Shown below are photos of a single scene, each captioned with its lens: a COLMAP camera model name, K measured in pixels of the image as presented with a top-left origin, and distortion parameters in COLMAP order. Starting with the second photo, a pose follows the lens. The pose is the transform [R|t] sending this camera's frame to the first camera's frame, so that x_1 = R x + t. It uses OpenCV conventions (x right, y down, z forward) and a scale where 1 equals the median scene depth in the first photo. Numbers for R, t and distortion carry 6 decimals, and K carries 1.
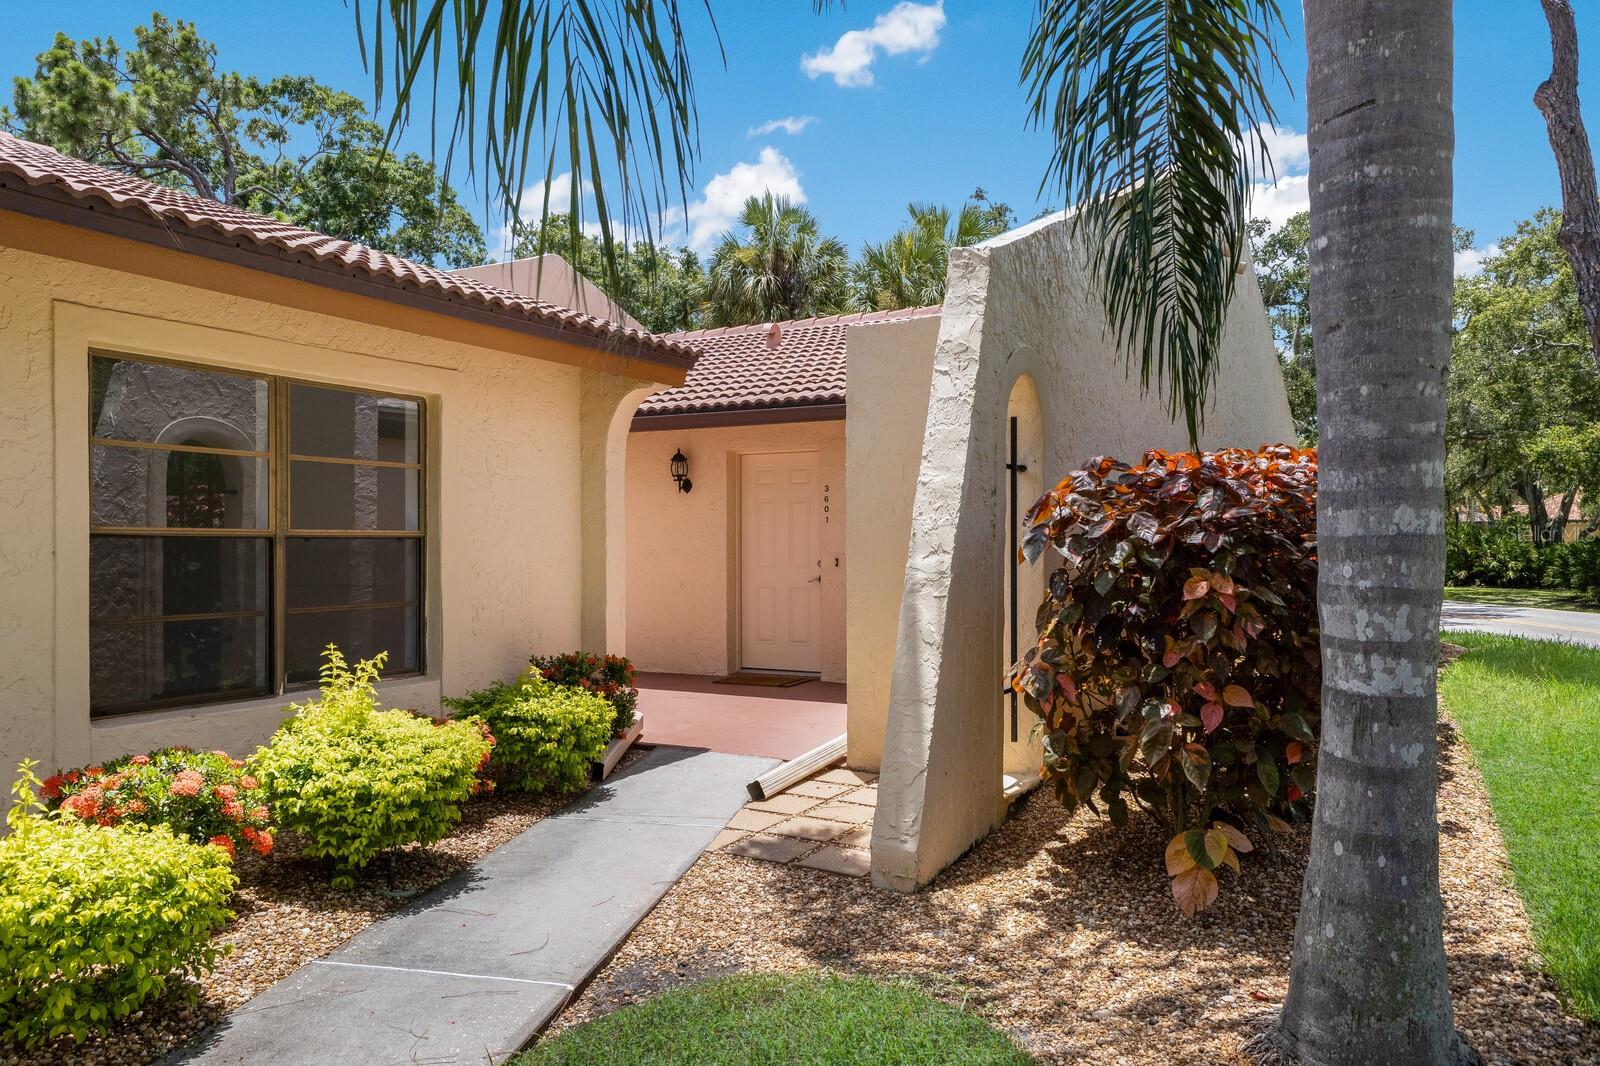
lens RADIAL K [[1102.8, 0, 798.0], [0, 1102.8, 528.7], [0, 0, 1]] dist [0.005112, 0.000196]
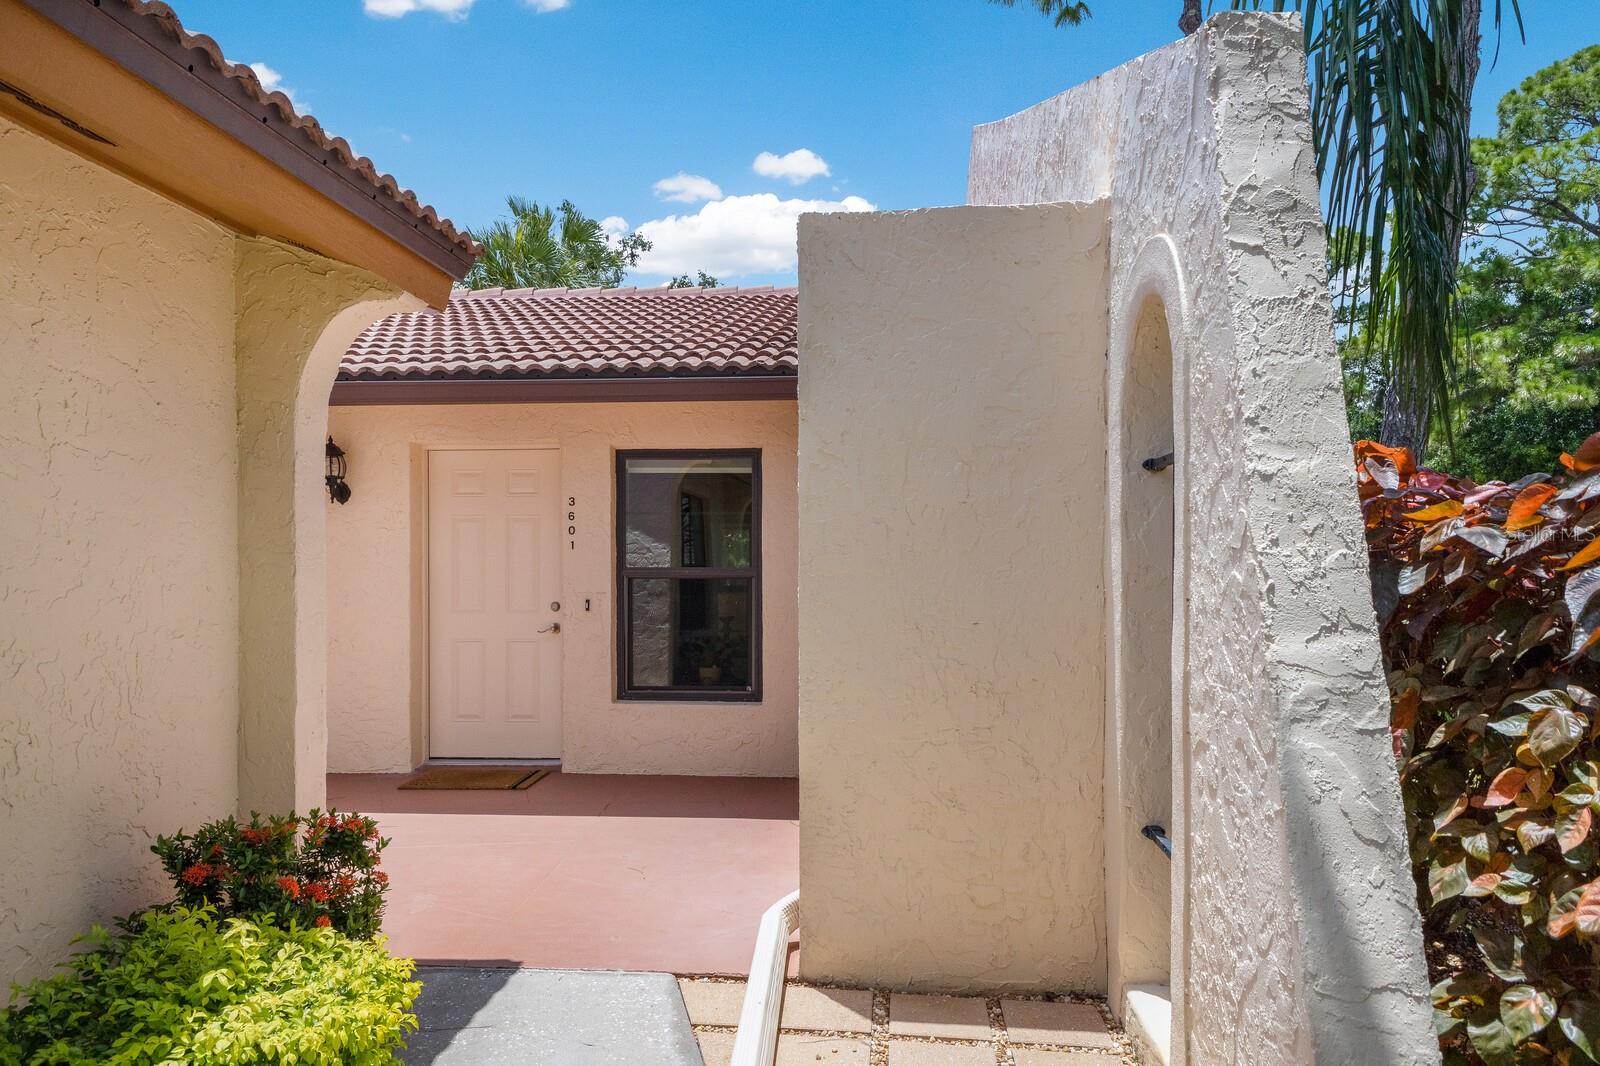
lens RADIAL K [[1093.5, 0, 820.1], [0, 1093.5, 558.7], [0, 0, 1]] dist [0.019041, 0.000796]
pose [[0.918279, 0.002713, 0.395925, -0.151395], [-0.004752, 0.999980, 0.004169, -0.004899], [-0.395906, -0.005710, 0.918273, 0.414778]]
